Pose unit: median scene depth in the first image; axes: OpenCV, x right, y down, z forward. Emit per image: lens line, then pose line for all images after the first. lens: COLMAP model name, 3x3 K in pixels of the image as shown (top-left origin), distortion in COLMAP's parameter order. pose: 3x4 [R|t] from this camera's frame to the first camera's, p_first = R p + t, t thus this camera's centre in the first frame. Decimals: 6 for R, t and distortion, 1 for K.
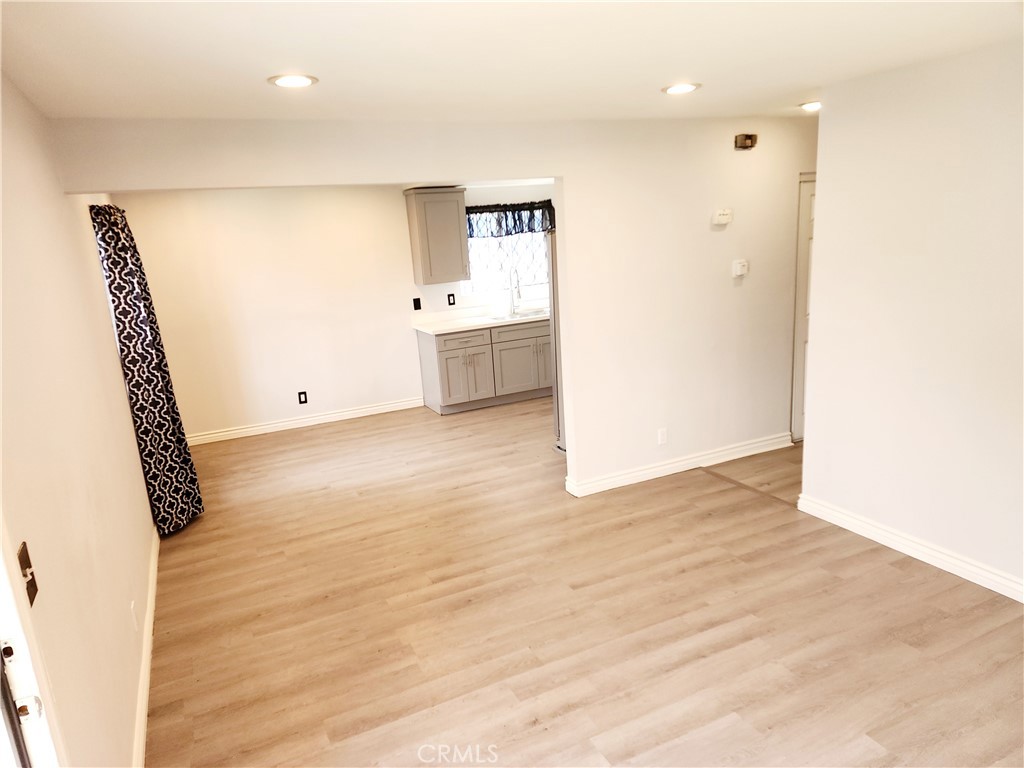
lens RADIAL K [[682.3, 0, 512.3], [0, 682.3, 385.5], [0, 0, 1]] dist [-0.004569, -0.011558]
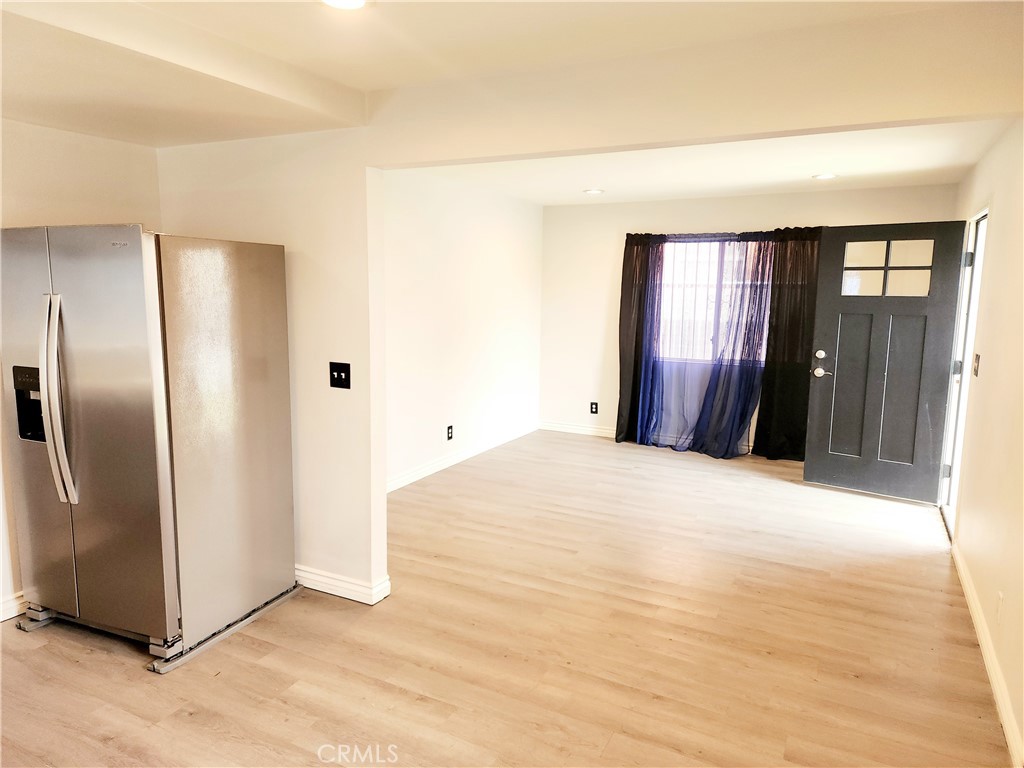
lens RADIAL K [[682.3, 0, 513.1], [0, 682.3, 384.0], [0, 0, 1]] dist [-0.004569, -0.011558]
pose [[-0.600702, -0.066024, 0.796742, -0.684791], [0.211418, 0.947987, 0.237956, -0.244779], [-0.771012, 0.311386, -0.555499, 1.516567]]
